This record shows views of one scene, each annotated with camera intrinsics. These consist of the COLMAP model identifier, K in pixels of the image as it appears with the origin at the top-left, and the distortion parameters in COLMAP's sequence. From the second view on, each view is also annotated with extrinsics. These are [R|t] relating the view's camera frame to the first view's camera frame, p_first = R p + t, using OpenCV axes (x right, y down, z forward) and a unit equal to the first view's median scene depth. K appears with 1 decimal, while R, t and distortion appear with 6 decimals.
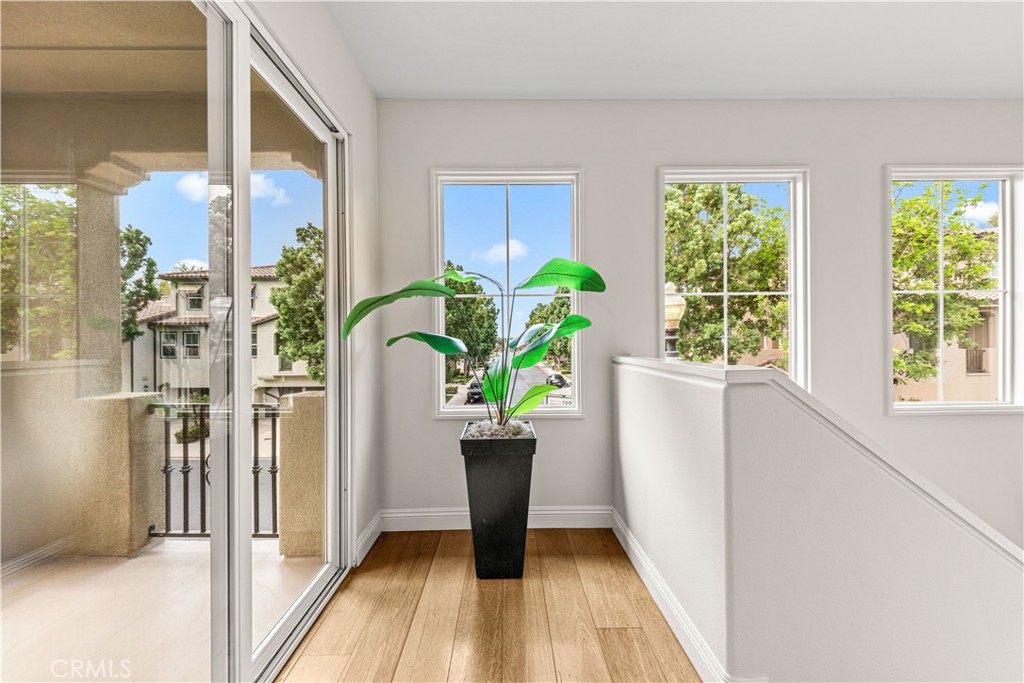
lens RADIAL K [[380.0, 0, 511.7], [0, 380.0, 341.7], [0, 0, 1]] dist [0.010957, -0.000209]
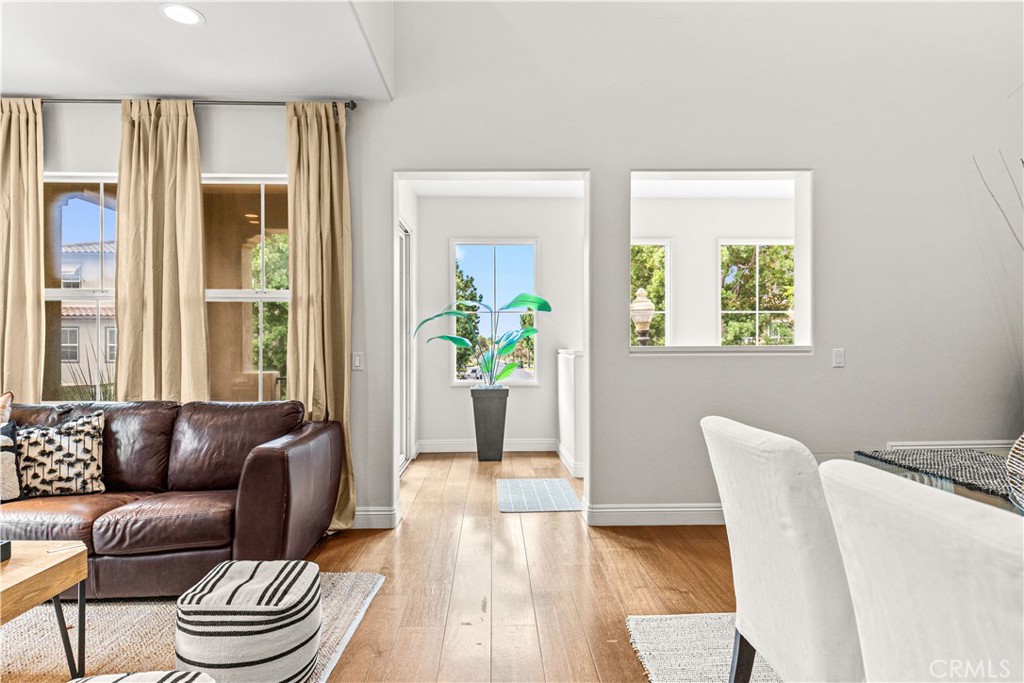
lens RADIAL K [[590.6, 0, 513.3], [0, 590.6, 341.8], [0, 0, 1]] dist [-0.000063, -0.000001]
pose [[0.999731, 0.007101, 0.022062, 0.014224], [-0.007075, 0.999974, -0.001275, 0.008265], [-0.022071, 0.001118, 0.999756, -1.637073]]
